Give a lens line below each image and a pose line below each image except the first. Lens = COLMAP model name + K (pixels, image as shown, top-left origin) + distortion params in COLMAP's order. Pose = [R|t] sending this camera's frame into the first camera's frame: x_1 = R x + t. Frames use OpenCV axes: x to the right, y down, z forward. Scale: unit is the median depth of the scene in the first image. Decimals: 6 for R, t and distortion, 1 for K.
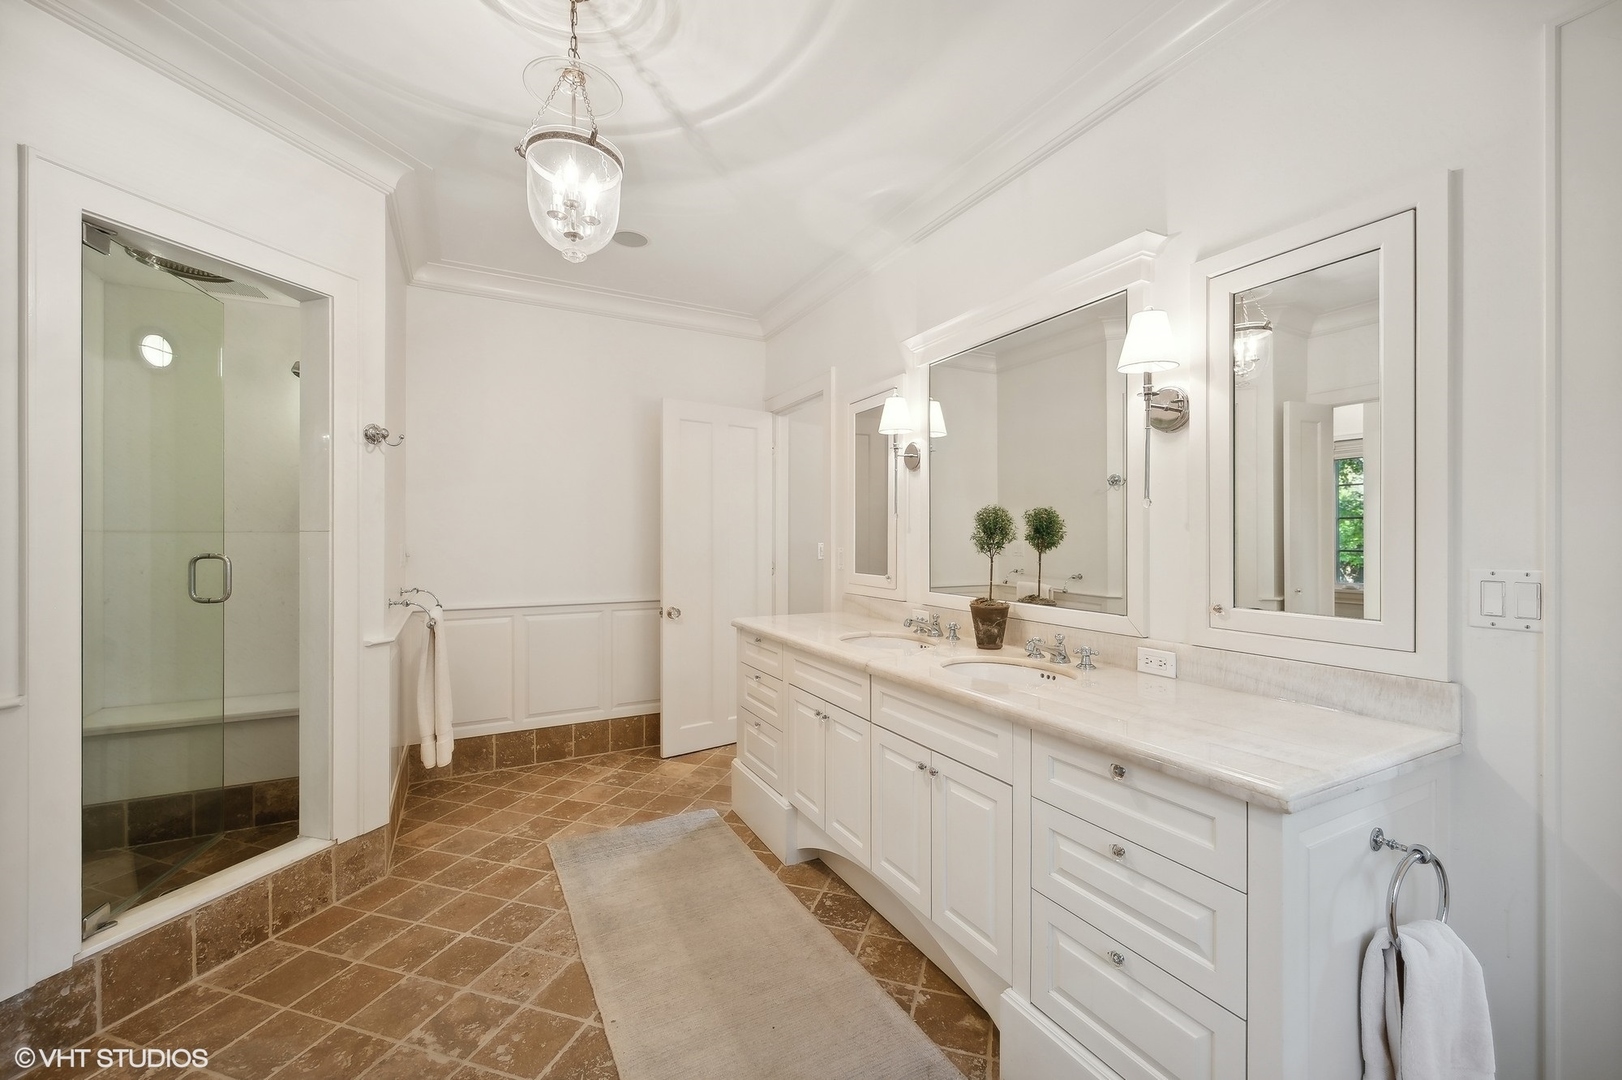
lens RADIAL K [[655.9, 0, 809.9], [0, 655.9, 538.8], [0, 0, 1]] dist [0.000438, -0.000749]
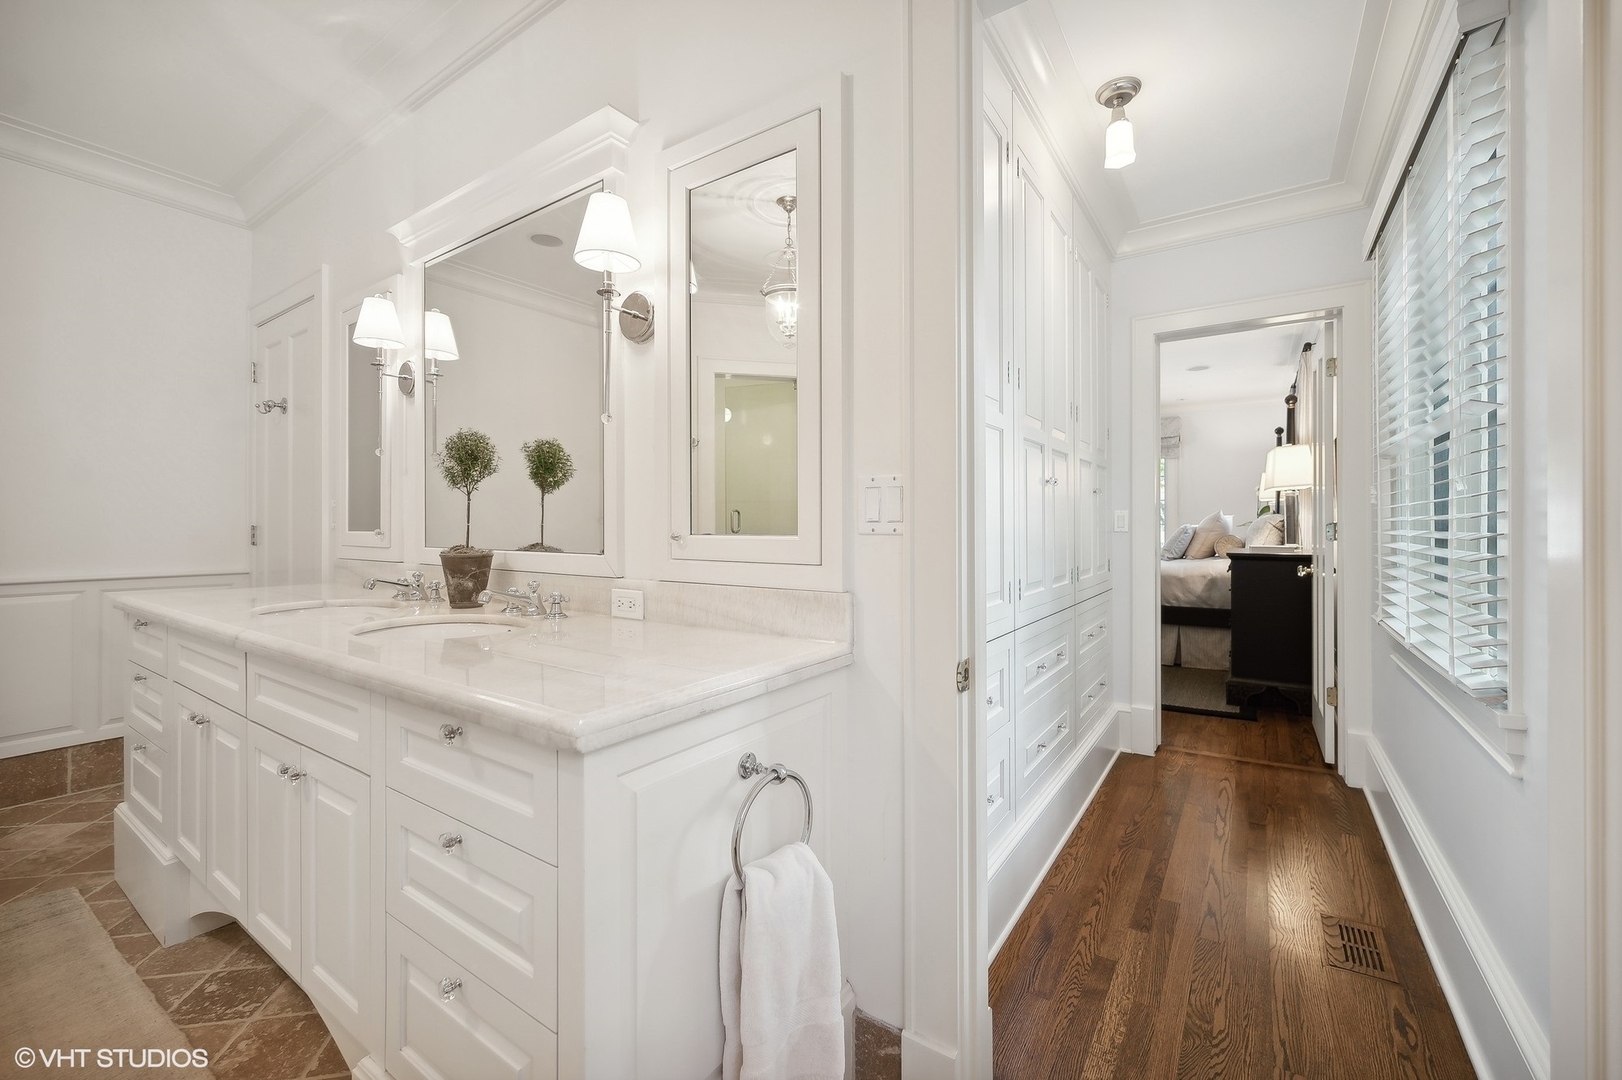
lens RADIAL K [[655.9, 0, 817.6], [0, 655.9, 527.2], [0, 0, 1]] dist [0.000438, -0.000749]
pose [[0.884003, -0.004598, 0.467458, 0.283965], [0.004725, 0.999988, 0.000902, 0.070996], [-0.467457, 0.001411, 0.884015, 0.086572]]
